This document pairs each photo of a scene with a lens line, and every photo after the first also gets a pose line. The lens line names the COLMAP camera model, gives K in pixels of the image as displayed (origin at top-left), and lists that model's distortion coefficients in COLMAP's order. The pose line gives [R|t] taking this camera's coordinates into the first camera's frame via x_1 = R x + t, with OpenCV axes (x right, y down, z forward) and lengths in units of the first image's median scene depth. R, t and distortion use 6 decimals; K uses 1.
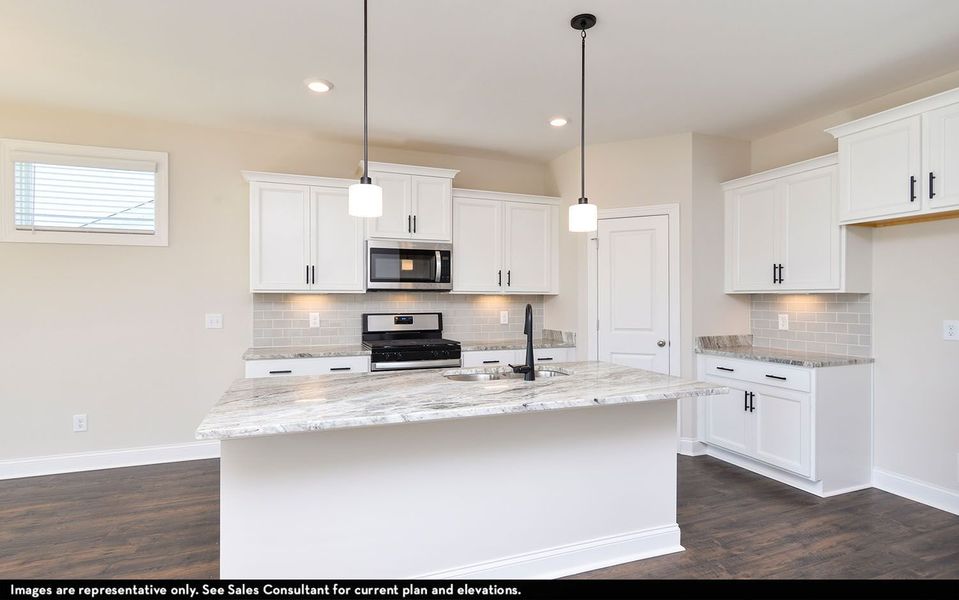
lens RADIAL K [[485.0, 0, 479.5], [0, 485.0, 300.0], [0, 0, 1]] dist [0.001413, -0.000538]
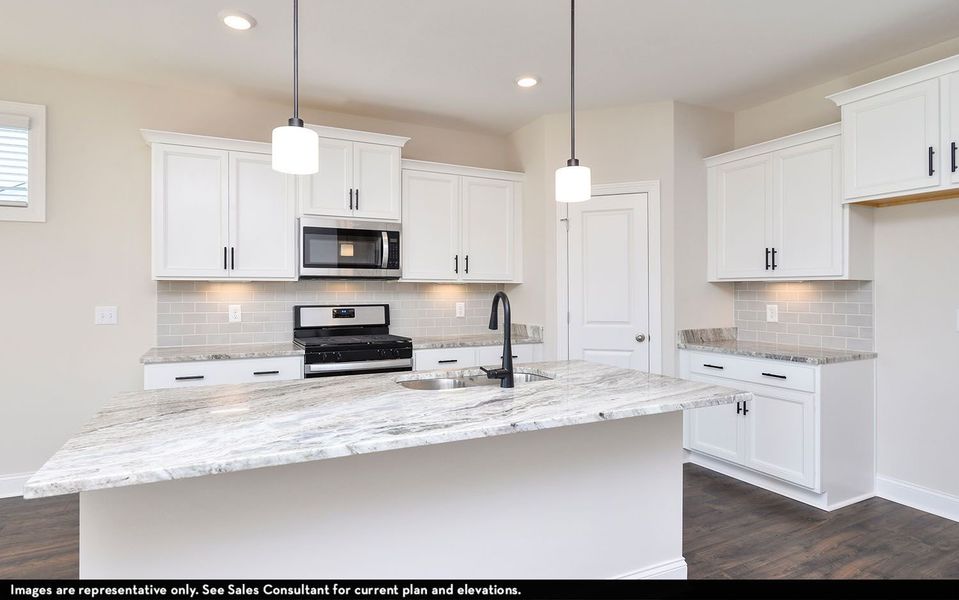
lens RADIAL K [[508.9, 0, 463.1], [0, 508.9, 291.5], [0, 0, 1]] dist [-0.004455, -0.000159]
pose [[0.996726, -0.001291, 0.080838, -0.023387], [0.001445, 0.999997, -0.001854, 0.006408], [-0.080835, 0.001965, 0.996726, 0.111952]]
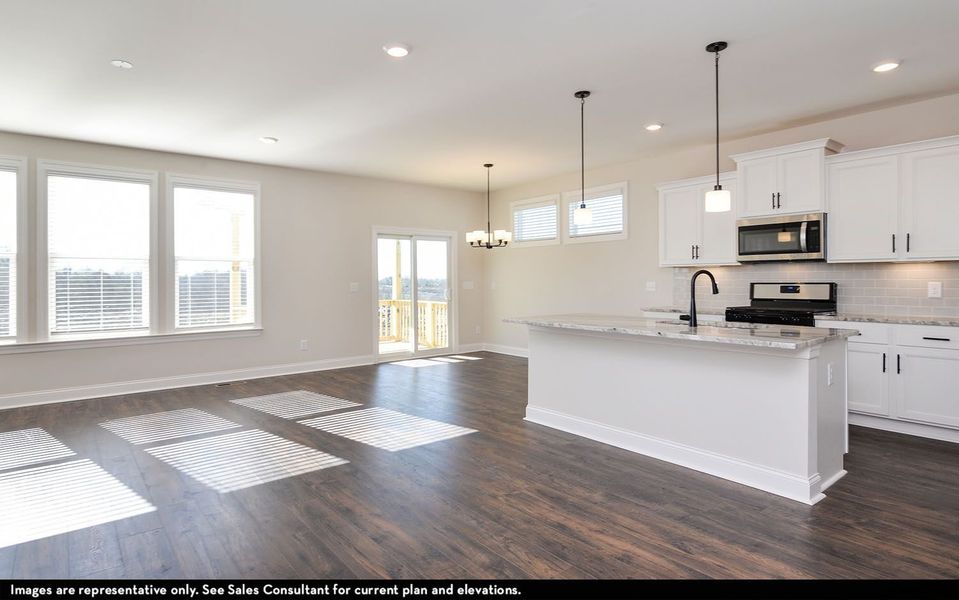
lens RADIAL K [[511.5, 0, 465.4], [0, 511.5, 285.5], [0, 0, 1]] dist [-0.002146, -0.000691]
pose [[0.299634, 0.009163, -0.954010, 0.822222], [0.004904, 0.999926, 0.011145, 0.020698], [0.954042, -0.008018, 0.299566, -0.018593]]
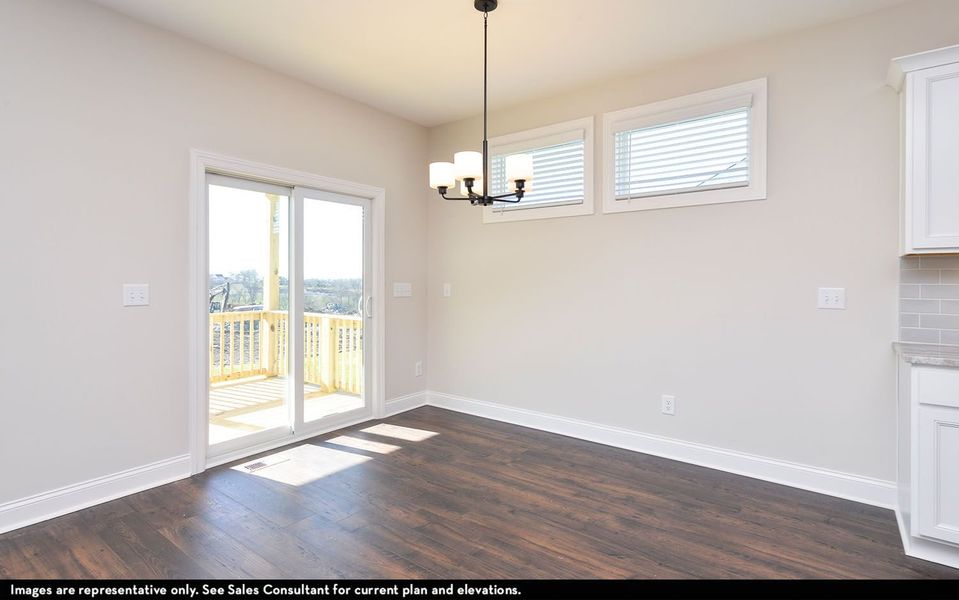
lens RADIAL K [[472.6, 0, 477.8], [0, 472.6, 283.0], [0, 0, 1]] dist [0.003245, 0.000608]
pose [[0.526282, 0.006540, -0.850285, -0.246906], [-0.006271, 0.999973, 0.003809, 0.023435], [0.850287, 0.003328, 0.526309, 0.219915]]
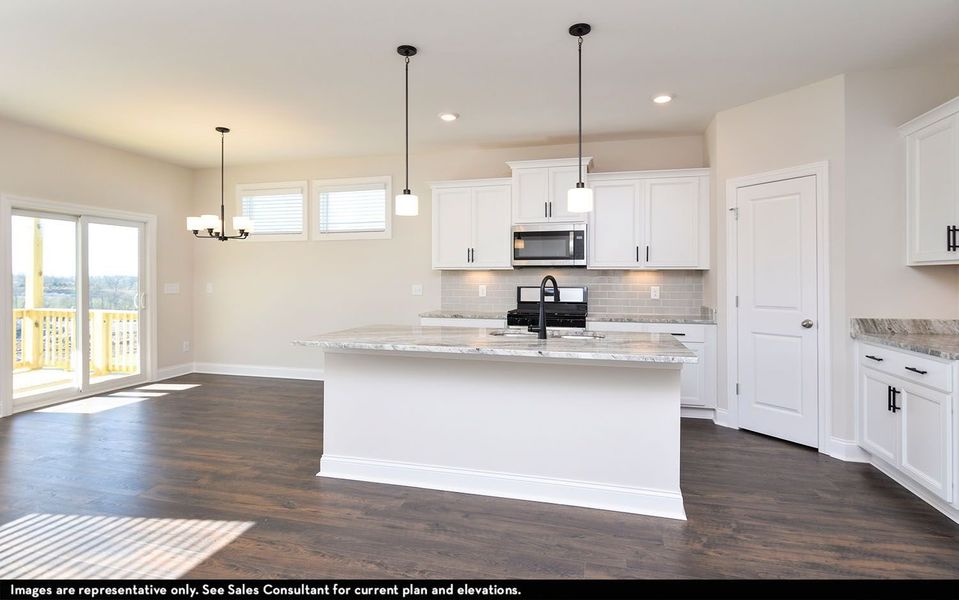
lens RADIAL K [[482.5, 0, 478.8], [0, 482.5, 279.1], [0, 0, 1]] dist [-0.002475, -0.001008]
pose [[0.814895, 0.002452, -0.579603, 0.432487], [-0.002712, 0.999996, 0.000417, 0.010964], [0.579602, 0.001233, 0.814899, -0.042922]]
